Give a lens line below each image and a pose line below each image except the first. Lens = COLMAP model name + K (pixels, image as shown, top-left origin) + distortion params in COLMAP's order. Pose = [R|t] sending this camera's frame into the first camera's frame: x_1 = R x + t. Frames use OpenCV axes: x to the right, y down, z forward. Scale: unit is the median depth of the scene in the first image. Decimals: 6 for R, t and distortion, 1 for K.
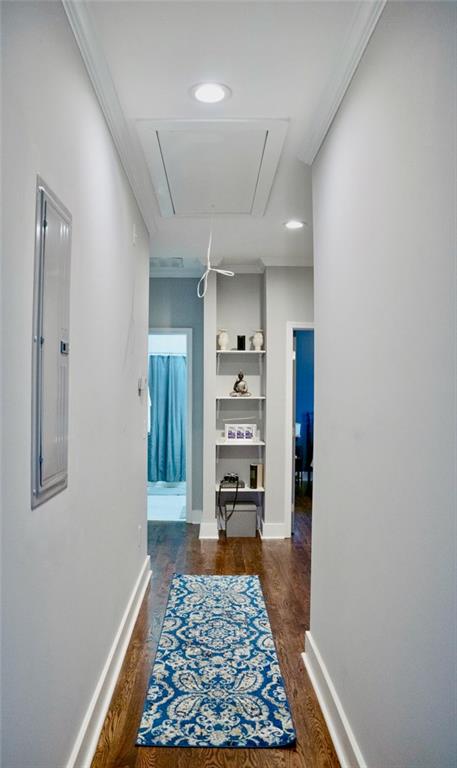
lens RADIAL K [[552.8, 0, 228.5], [0, 552.8, 384.0], [0, 0, 1]] dist [-0.000137, -0.000019]
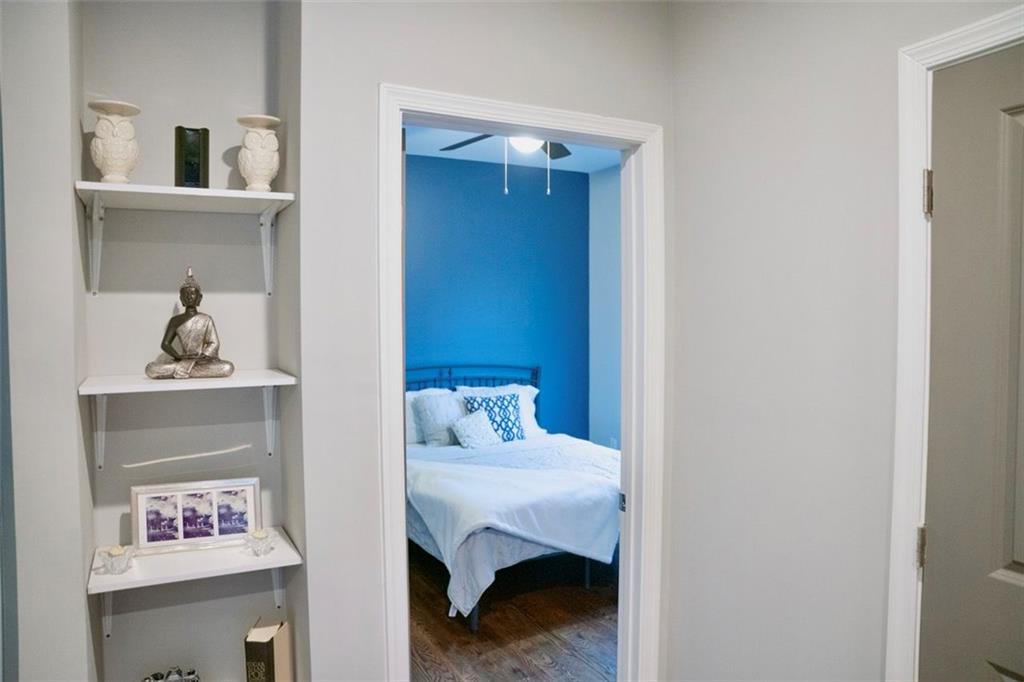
lens RADIAL K [[694.9, 0, 512.0], [0, 694.9, 341.0], [0, 0, 1]] dist [-0.115248, 0.000381]
pose [[0.895213, -0.025999, 0.444880, 0.015747], [0.002439, 0.998568, 0.053449, -0.009486], [-0.445632, -0.046763, 0.893994, 0.662895]]
